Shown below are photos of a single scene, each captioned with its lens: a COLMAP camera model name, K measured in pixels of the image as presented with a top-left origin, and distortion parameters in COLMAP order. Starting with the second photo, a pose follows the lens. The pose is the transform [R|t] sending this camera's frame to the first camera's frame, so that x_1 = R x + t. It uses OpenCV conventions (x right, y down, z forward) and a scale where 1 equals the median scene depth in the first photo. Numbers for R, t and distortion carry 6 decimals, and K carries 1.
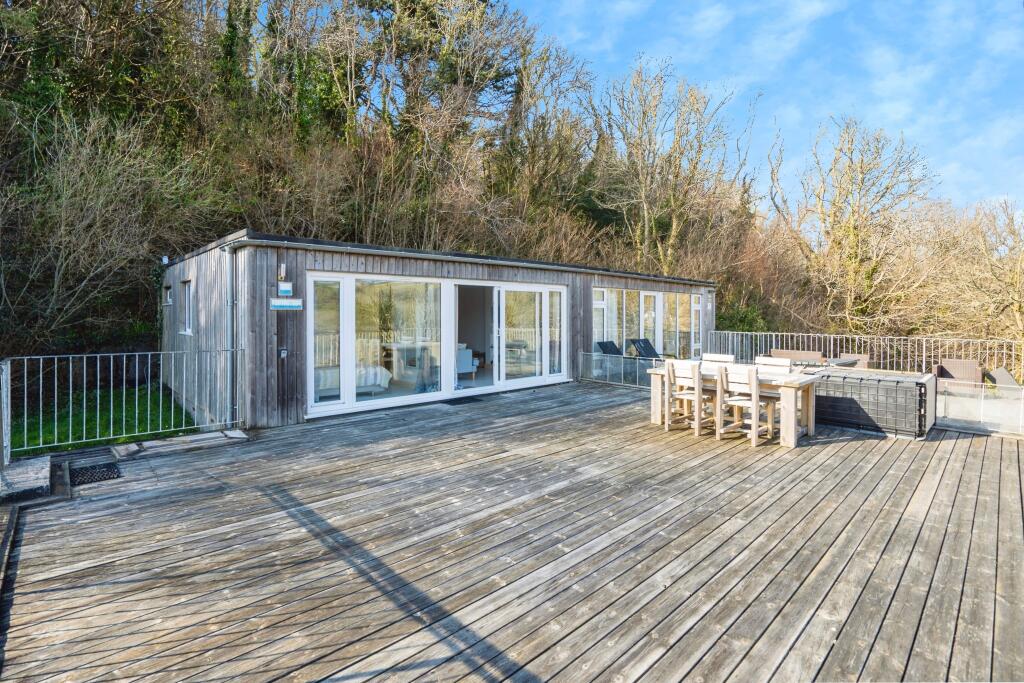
lens RADIAL K [[485.2, 0, 512.0], [0, 485.2, 341.5], [0, 0, 1]] dist [-0.000890, -0.000134]
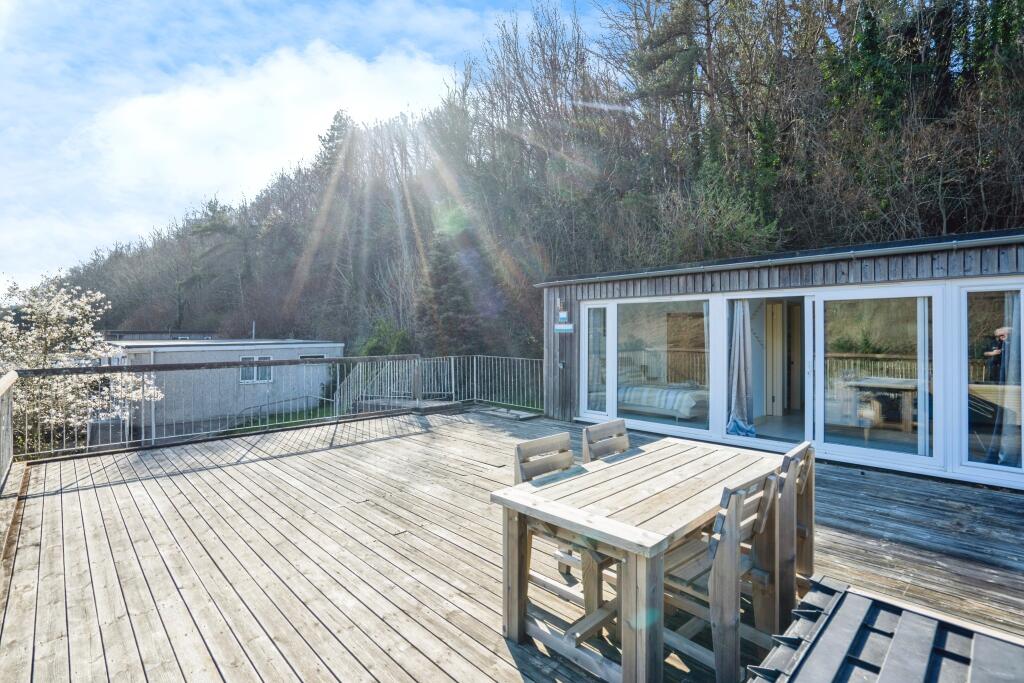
lens RADIAL K [[485.2, 0, 512.0], [0, 485.2, 341.5], [0, 0, 1]] dist [-0.000890, -0.000134]
pose [[0.034821, 0.021378, -0.999165, 0.757040], [-0.058439, 0.998104, 0.019318, -0.052036], [0.997684, 0.057717, 0.036005, 0.731116]]
